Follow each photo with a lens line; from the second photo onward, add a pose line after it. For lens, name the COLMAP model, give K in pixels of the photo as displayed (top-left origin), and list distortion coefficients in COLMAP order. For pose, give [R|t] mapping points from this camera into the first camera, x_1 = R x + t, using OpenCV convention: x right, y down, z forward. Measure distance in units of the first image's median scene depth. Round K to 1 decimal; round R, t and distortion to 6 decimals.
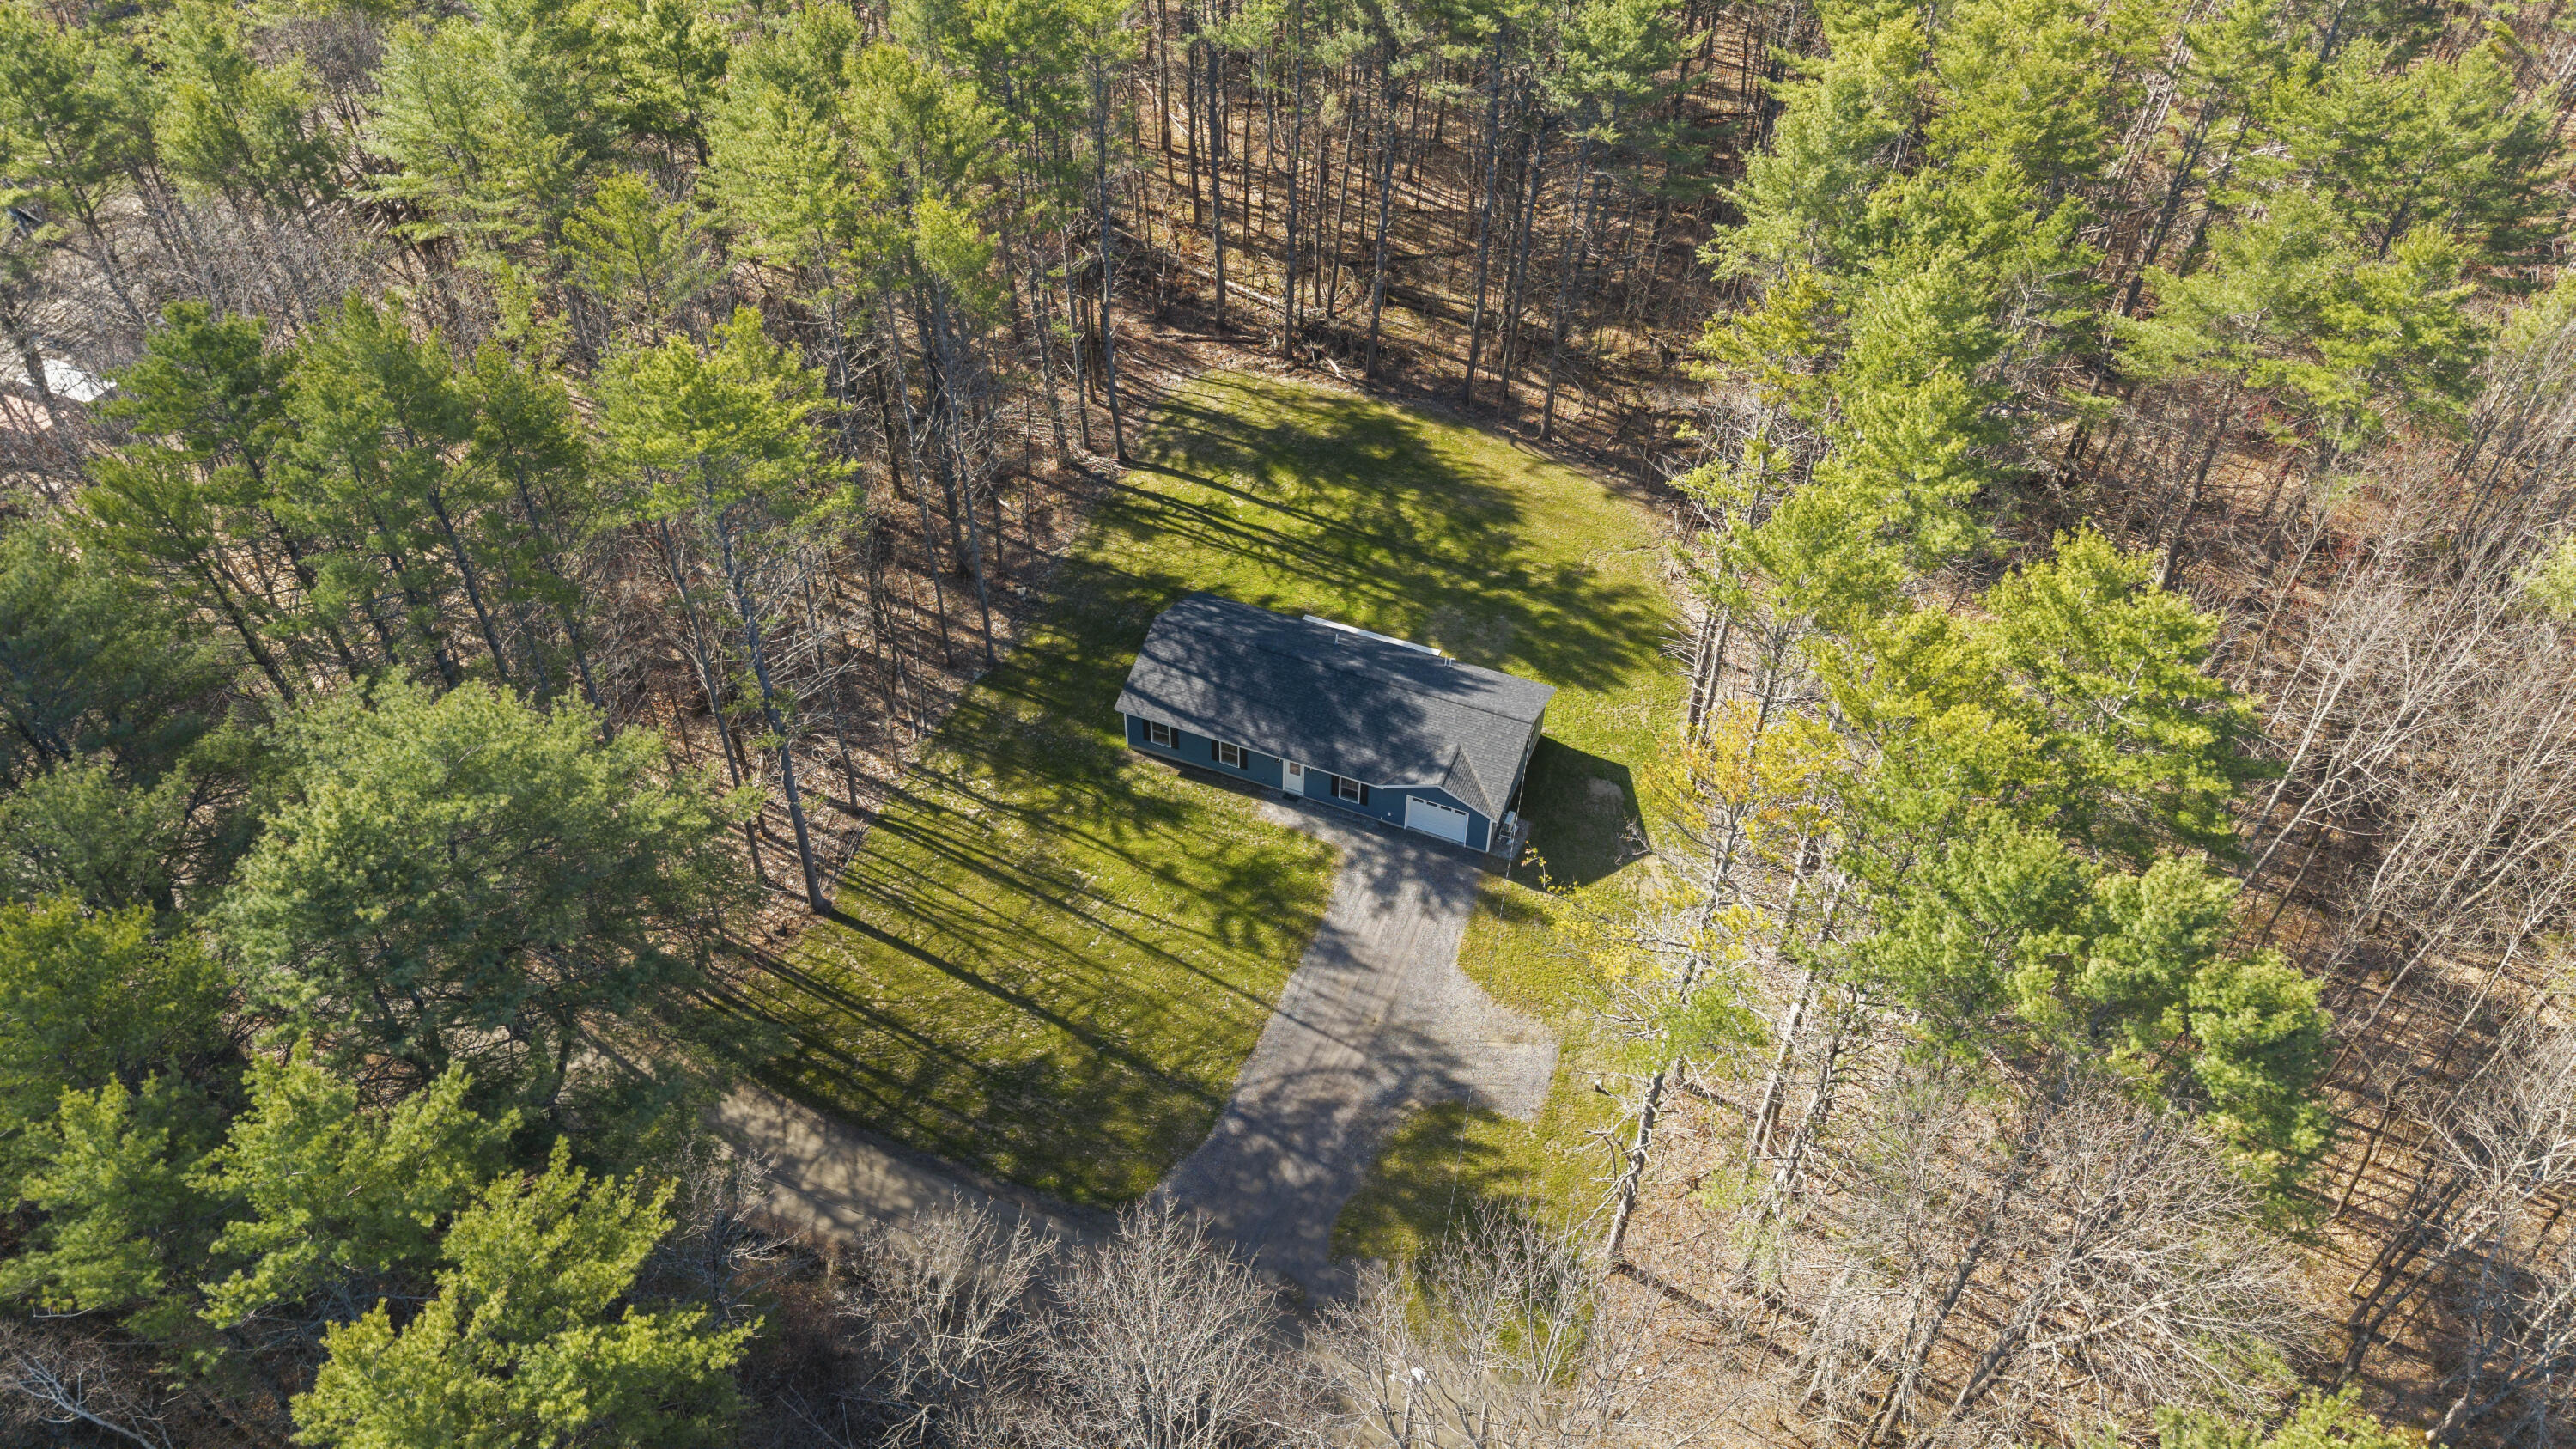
lens RADIAL K [[1754.3, 0, 1283.3], [0, 1754.3, 732.4], [0, 0, 1]] dist [0.028857, -0.022967]
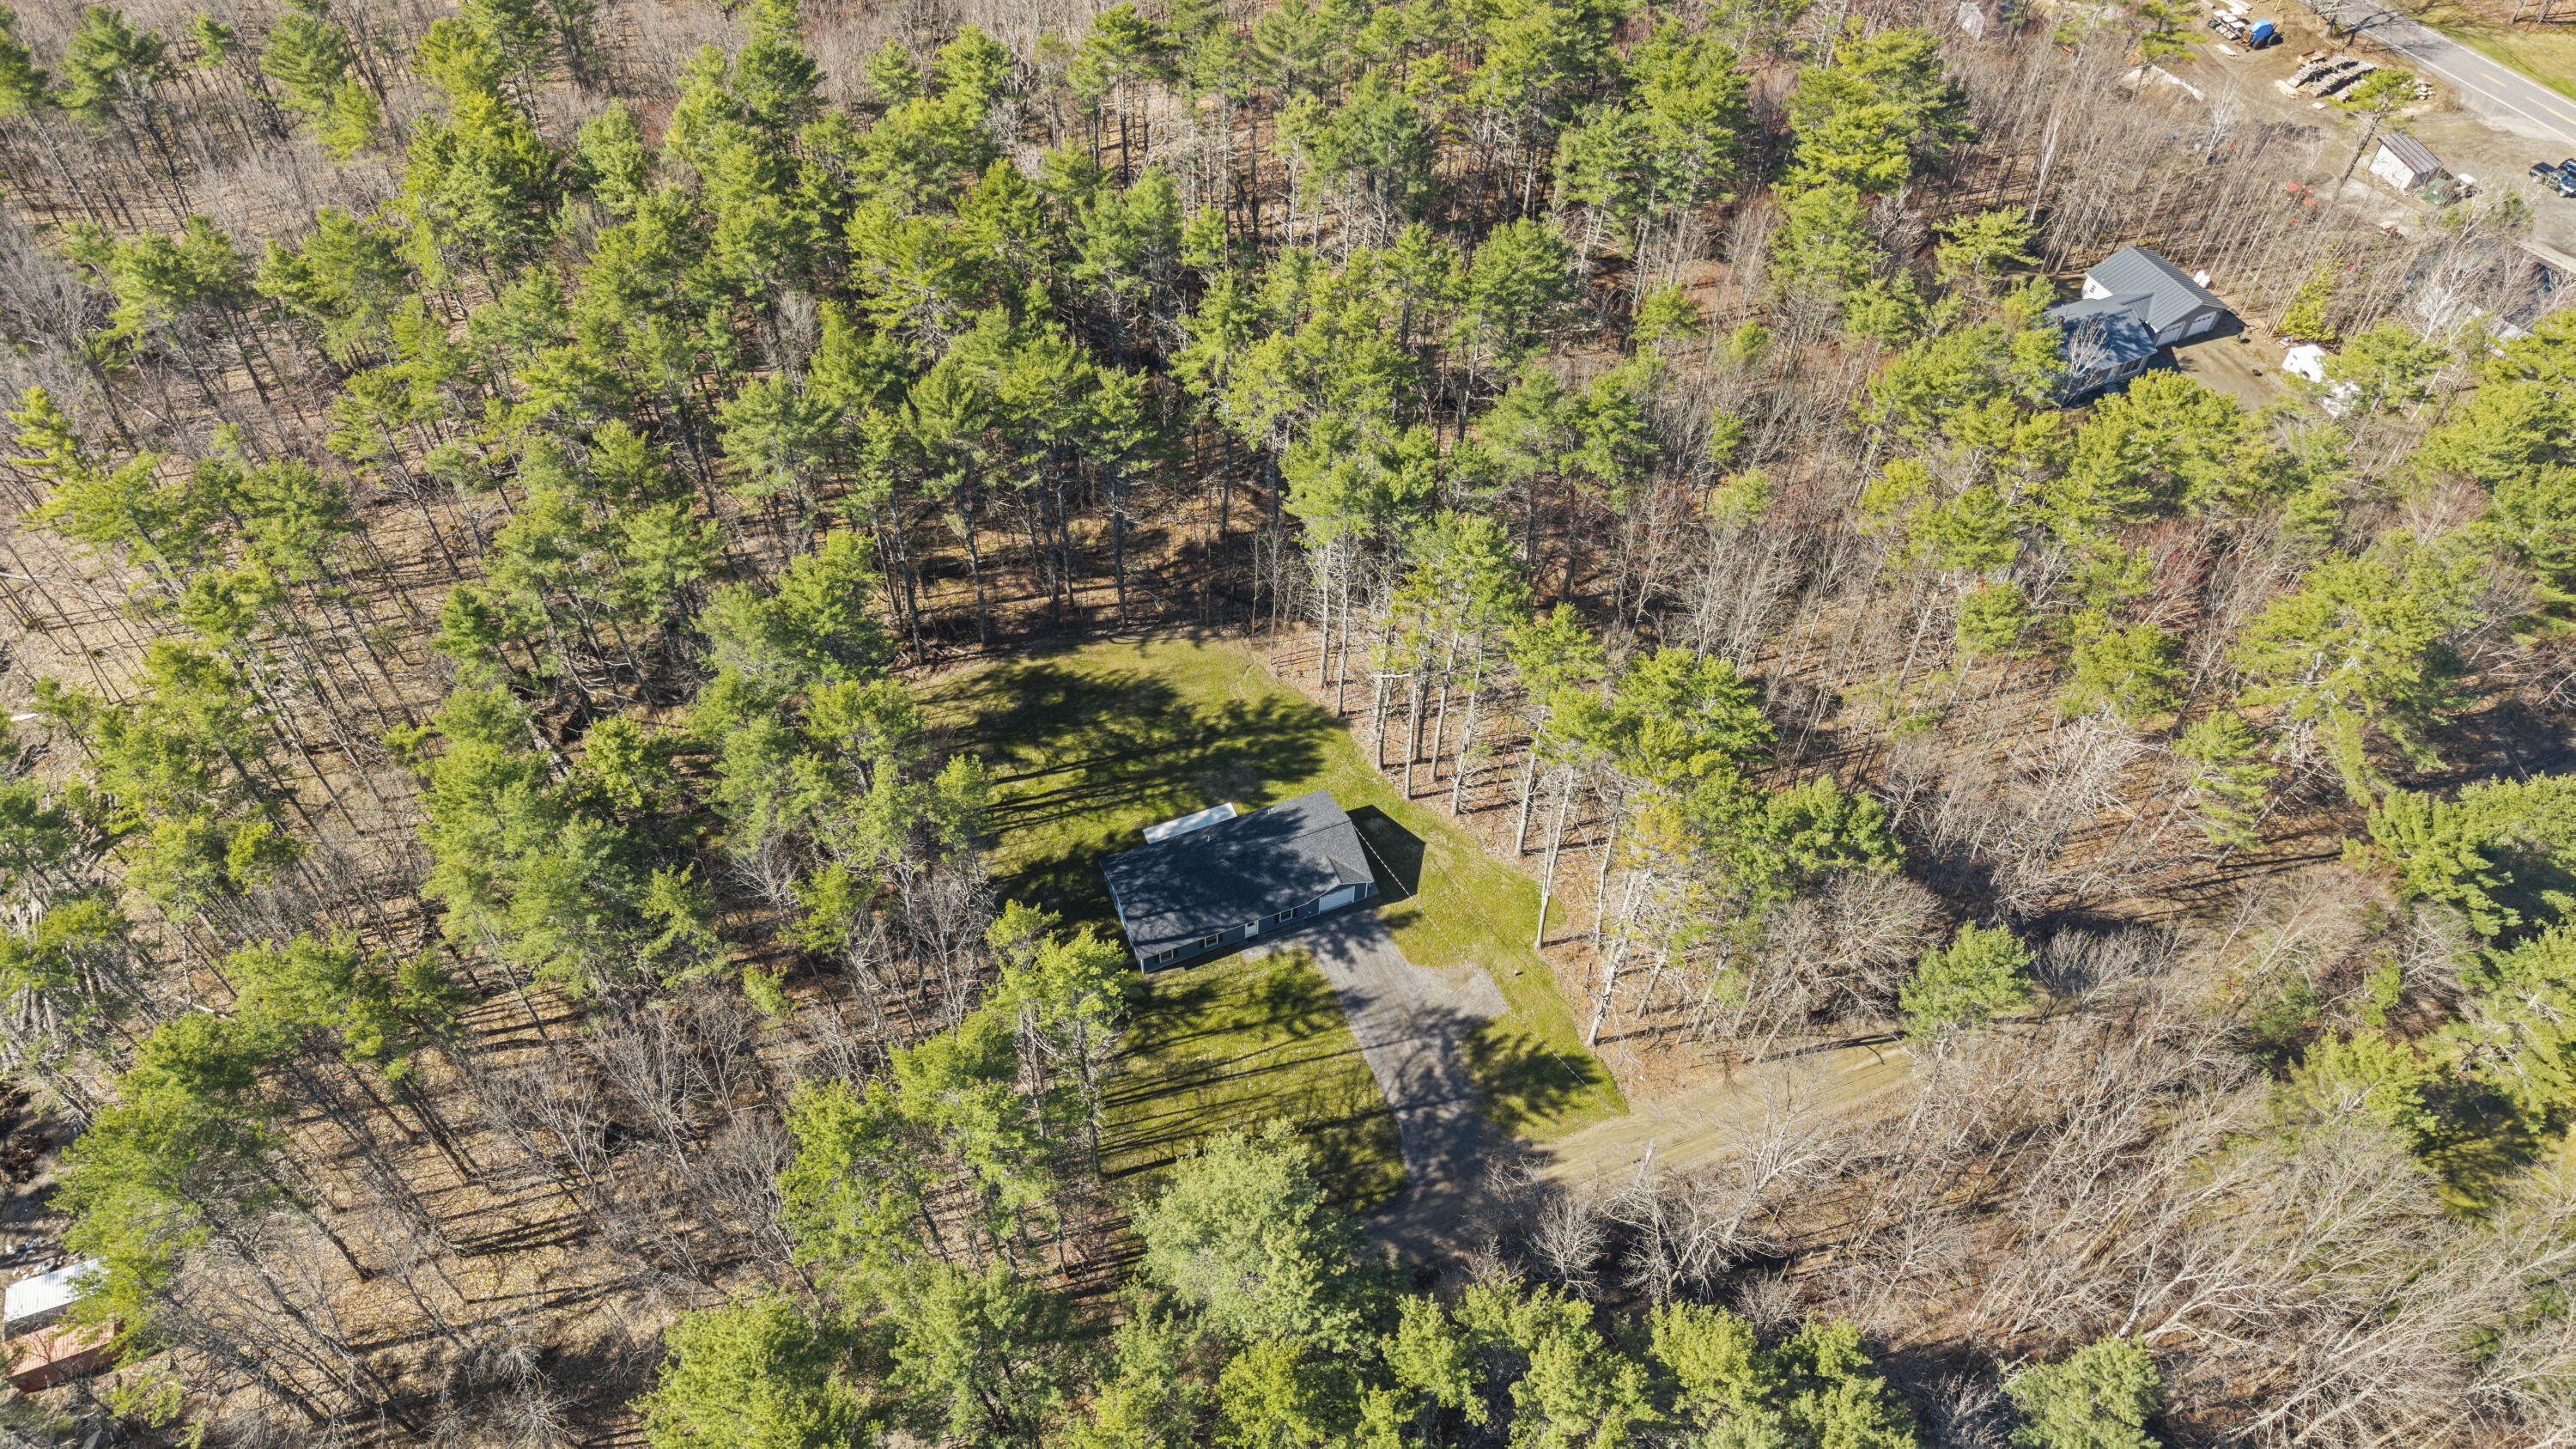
lens RADIAL K [[1754.3, 0, 1291.2], [0, 1754.3, 719.0], [0, 0, 1]] dist [0.028857, -0.022967]
pose [[0.697399, -0.535339, 0.476494, -0.634932], [0.463686, 0.843995, 0.269571, -0.556992], [-0.546470, 0.032945, 0.836830, -0.385349]]
